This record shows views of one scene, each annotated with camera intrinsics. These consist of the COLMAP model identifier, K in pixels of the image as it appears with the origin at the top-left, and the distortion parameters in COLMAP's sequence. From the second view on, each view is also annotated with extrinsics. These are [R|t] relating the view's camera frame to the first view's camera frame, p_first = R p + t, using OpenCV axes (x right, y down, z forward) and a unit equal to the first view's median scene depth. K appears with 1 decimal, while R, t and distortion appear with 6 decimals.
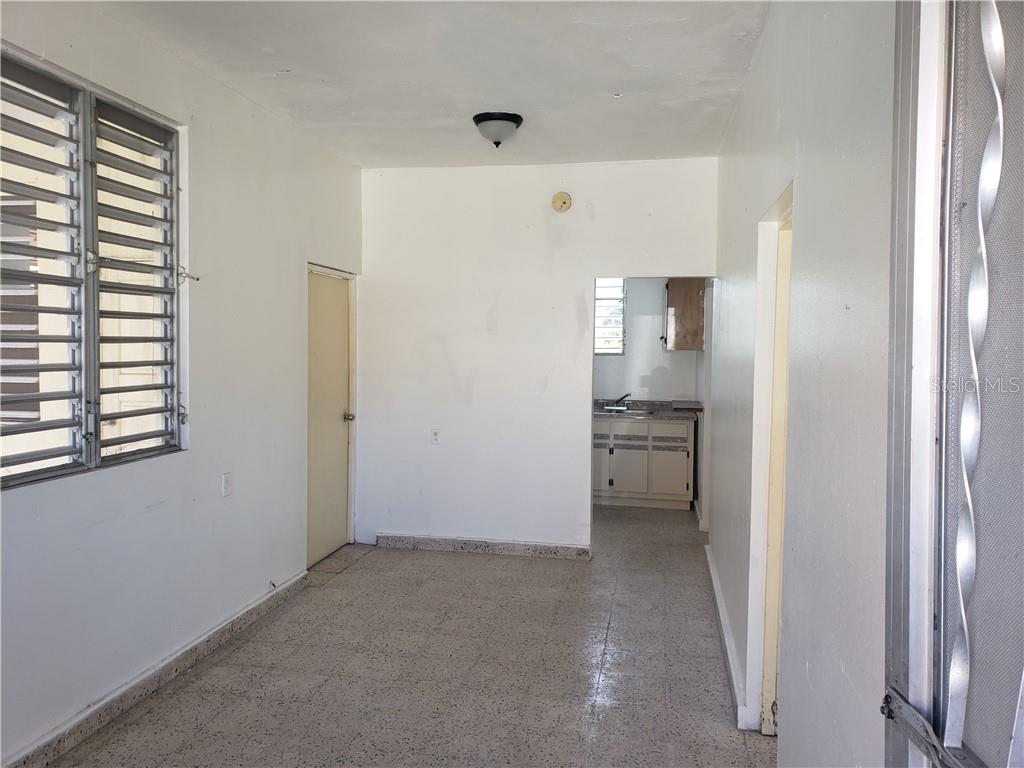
lens RADIAL K [[788.6, 0, 512.0], [0, 788.6, 384.0], [0, 0, 1]] dist [0.013576, 0.001471]
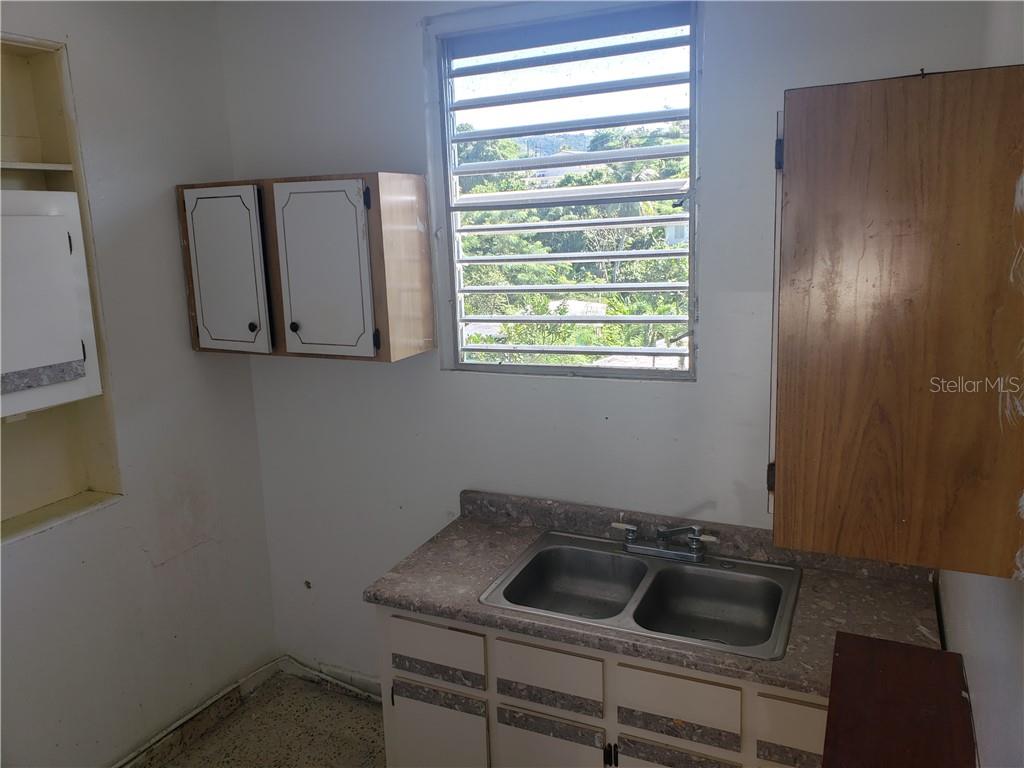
lens RADIAL K [[764.8, 0, 500.1], [0, 764.8, 363.9], [0, 0, 1]] dist [0.063125, -0.117514]
pose [[0.964062, -0.002502, -0.265665, 0.161620], [0.038061, 0.990942, 0.128783, -0.093426], [0.262937, -0.134267, 0.955425, 0.741594]]
